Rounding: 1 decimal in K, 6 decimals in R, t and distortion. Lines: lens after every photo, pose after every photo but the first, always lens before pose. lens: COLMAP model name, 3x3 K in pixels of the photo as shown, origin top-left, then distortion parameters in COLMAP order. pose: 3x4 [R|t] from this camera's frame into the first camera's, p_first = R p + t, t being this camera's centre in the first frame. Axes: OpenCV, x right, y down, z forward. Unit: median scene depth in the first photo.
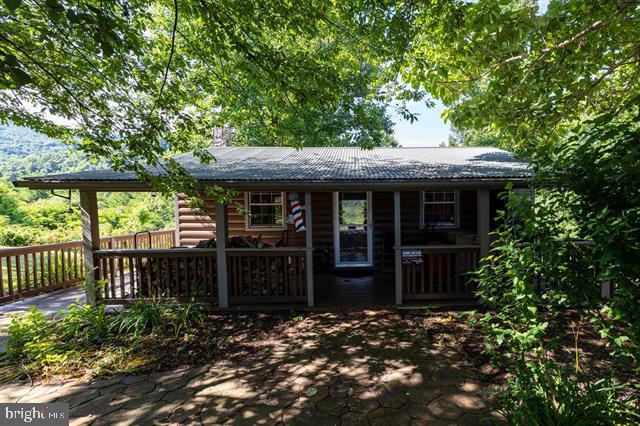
lens RADIAL K [[284.9, 0, 362.1], [0, 284.9, 226.8], [0, 0, 1]] dist [0.000595, 0.000112]
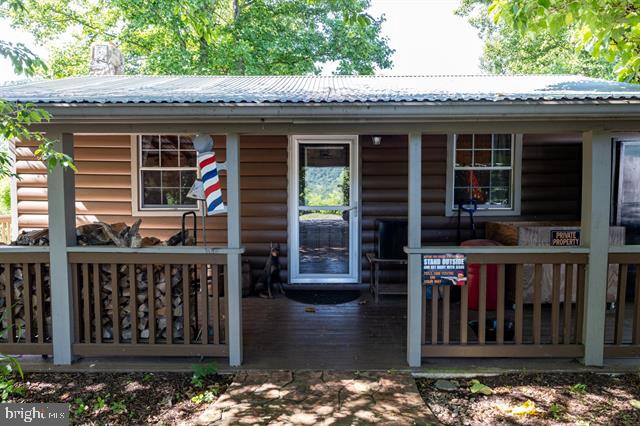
lens RADIAL K [[425.4, 0, 321.0], [0, 425.4, 215.5], [0, 0, 1]] dist [0.000683, -0.001336]
pose [[0.999000, 0.011361, -0.043251, -0.002563], [-0.011545, 0.999925, -0.003997, 0.018605], [0.043203, 0.004493, 0.999056, 0.269224]]
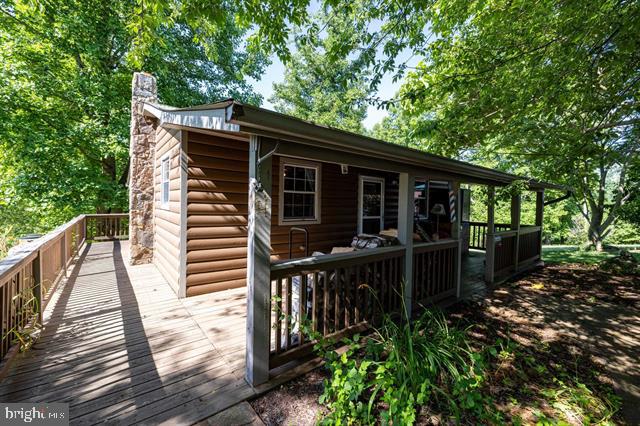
lens RADIAL K [[266.7, 0, 318.7], [0, 266.7, 211.0], [0, 0, 1]] dist [0.000530, 0.000426]
pose [[0.801609, 0.007103, 0.597807, -1.137618], [0.013738, 0.999447, -0.030297, -0.001694], [-0.597691, 0.032499, 0.801068, 0.536757]]
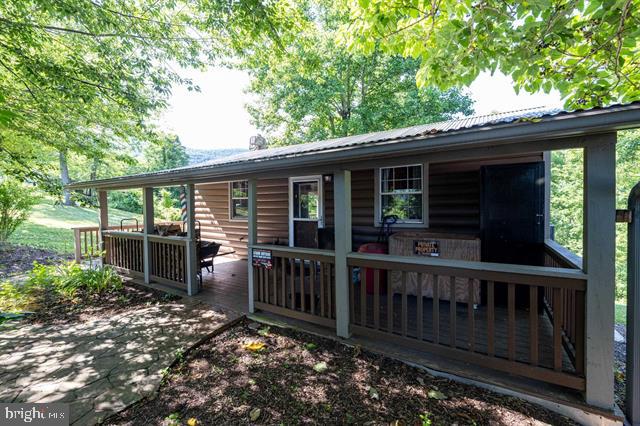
lens RADIAL K [[266.7, 0, 318.5], [0, 266.7, 214.0], [0, 0, 1]] dist [0.000530, 0.000426]
pose [[0.835260, 0.019653, -0.549503, 0.739974], [-0.033705, 0.999312, -0.015492, -0.017087], [0.548820, 0.031461, 0.835348, 0.441987]]
